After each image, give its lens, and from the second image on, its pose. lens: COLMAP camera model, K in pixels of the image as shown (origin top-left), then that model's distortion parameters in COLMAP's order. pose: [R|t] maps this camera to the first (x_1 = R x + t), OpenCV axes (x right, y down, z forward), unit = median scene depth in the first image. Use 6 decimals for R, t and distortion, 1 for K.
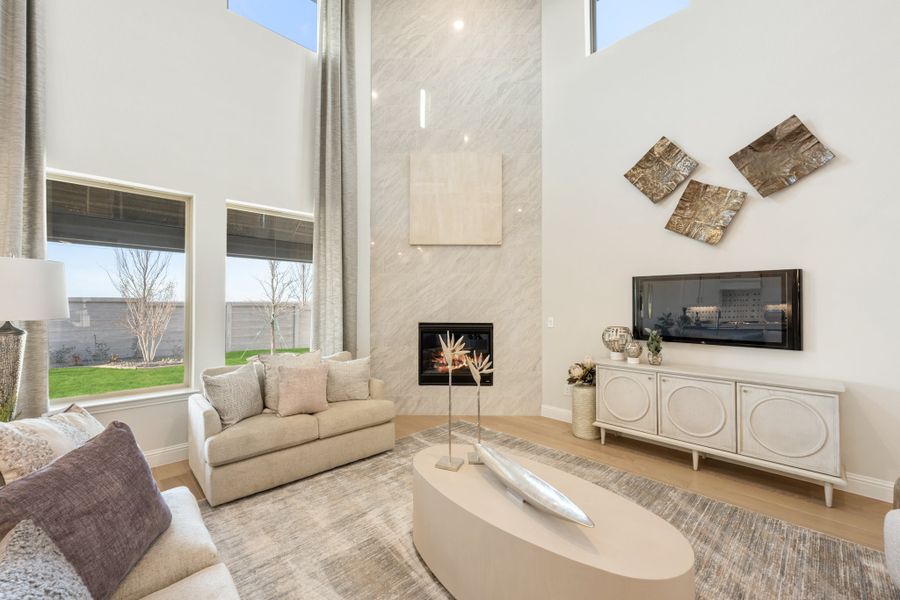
lens RADIAL K [[368.1, 0, 452.4], [0, 368.1, 298.3], [0, 0, 1]] dist [-0.001158, -0.001612]
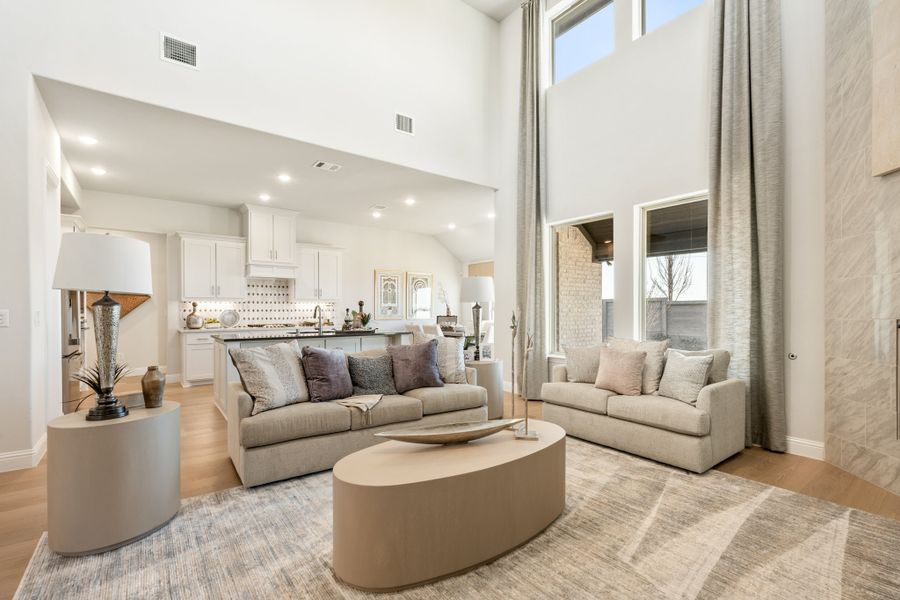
lens RADIAL K [[404.3, 0, 451.5], [0, 404.3, 311.5], [0, 0, 1]] dist [-0.005206, -0.000089]
pose [[-0.114745, 0.001233, -0.993394, 0.639298], [0.013353, 0.999911, -0.000301, 0.053014], [0.993305, -0.013299, -0.114751, 0.503913]]
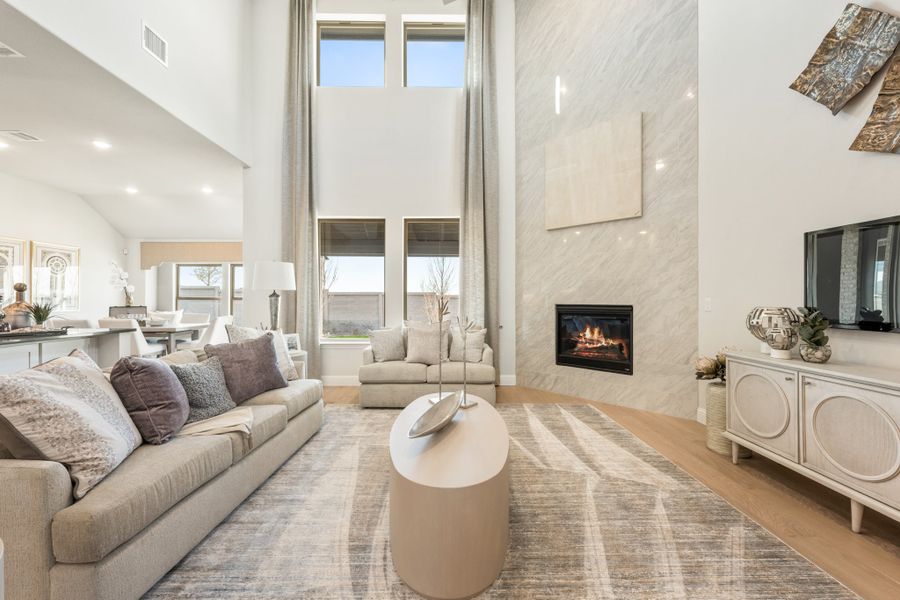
lens RADIAL K [[357.7, 0, 449.7], [0, 357.7, 300.0], [0, 0, 1]] dist [-0.001843, -0.000426]
pose [[0.726313, -0.001253, -0.687363, 0.447594], [0.009660, 0.999918, 0.008384, 0.049376], [0.687296, -0.012729, 0.726266, 0.074663]]
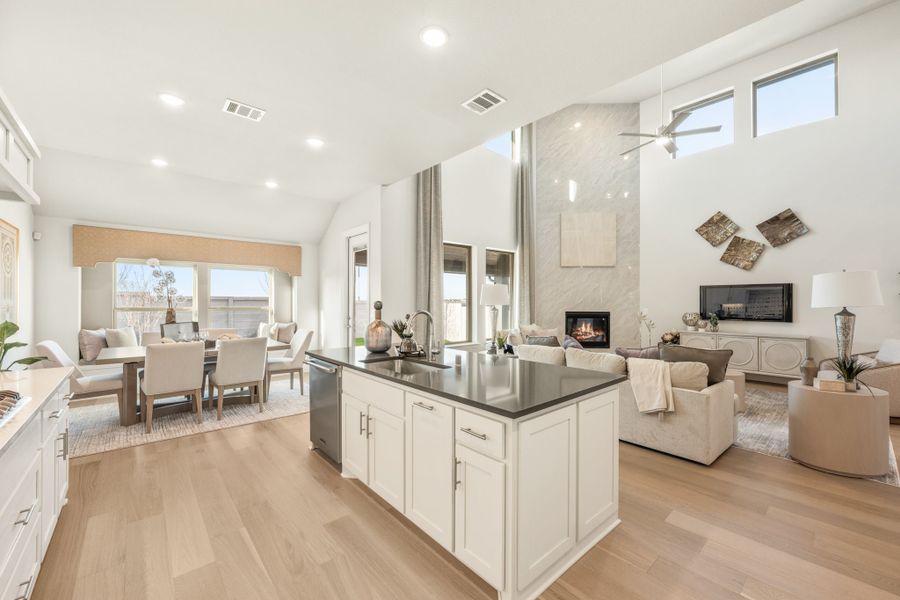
lens RADIAL K [[357.7, 0, 449.2], [0, 357.7, 302.0], [0, 0, 1]] dist [-0.001843, -0.000426]
pose [[0.998688, -0.000295, -0.051199, -0.641192], [0.000903, 0.999929, 0.011864, 0.000408], [0.051192, -0.011895, 0.998618, -0.811155]]
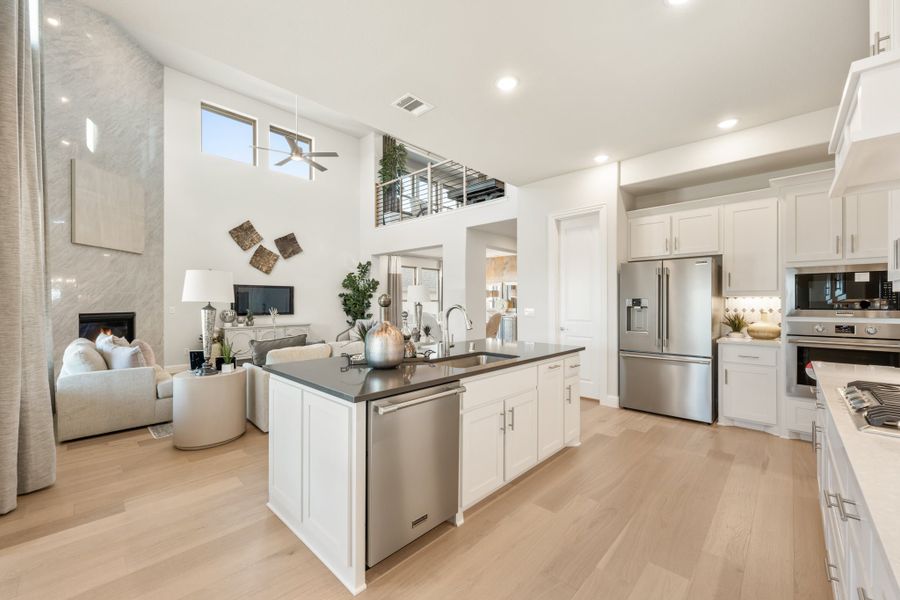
lens RADIAL K [[357.7, 0, 448.4], [0, 357.7, 303.3], [0, 0, 1]] dist [-0.001843, -0.000426]
pose [[-0.036109, -0.006012, 0.999330, -1.411512], [-0.012139, 0.999911, 0.005577, 0.017303], [-0.999274, -0.011929, -0.036179, -0.090345]]
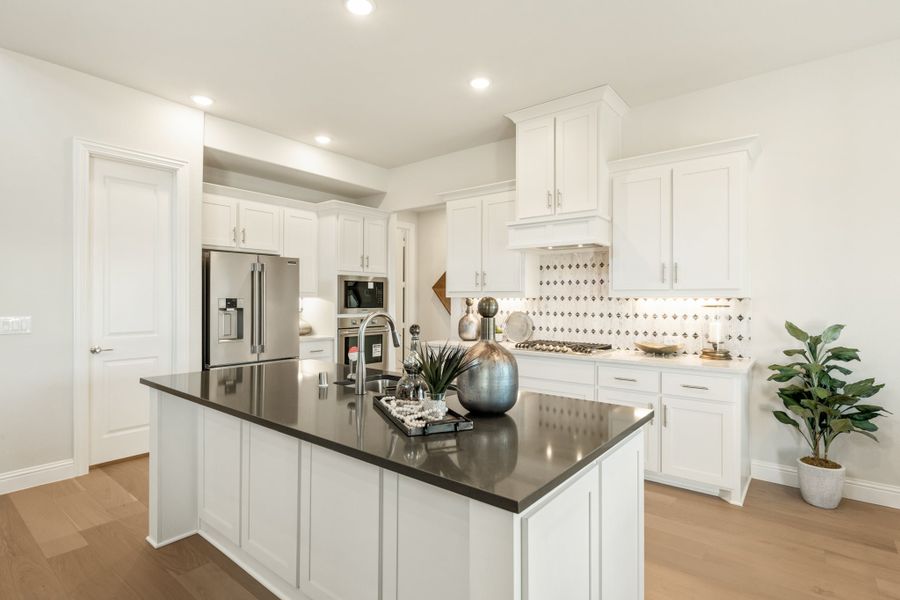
lens RADIAL K [[447.9, 0, 450.5], [0, 447.9, 298.4], [0, 0, 1]] dist [-0.003992, -0.001362]
pose [[-0.992424, -0.007570, -0.122629, -0.749763], [-0.005743, 0.999867, -0.015246, 0.015446], [0.122728, -0.014426, -0.992335, 0.430817]]
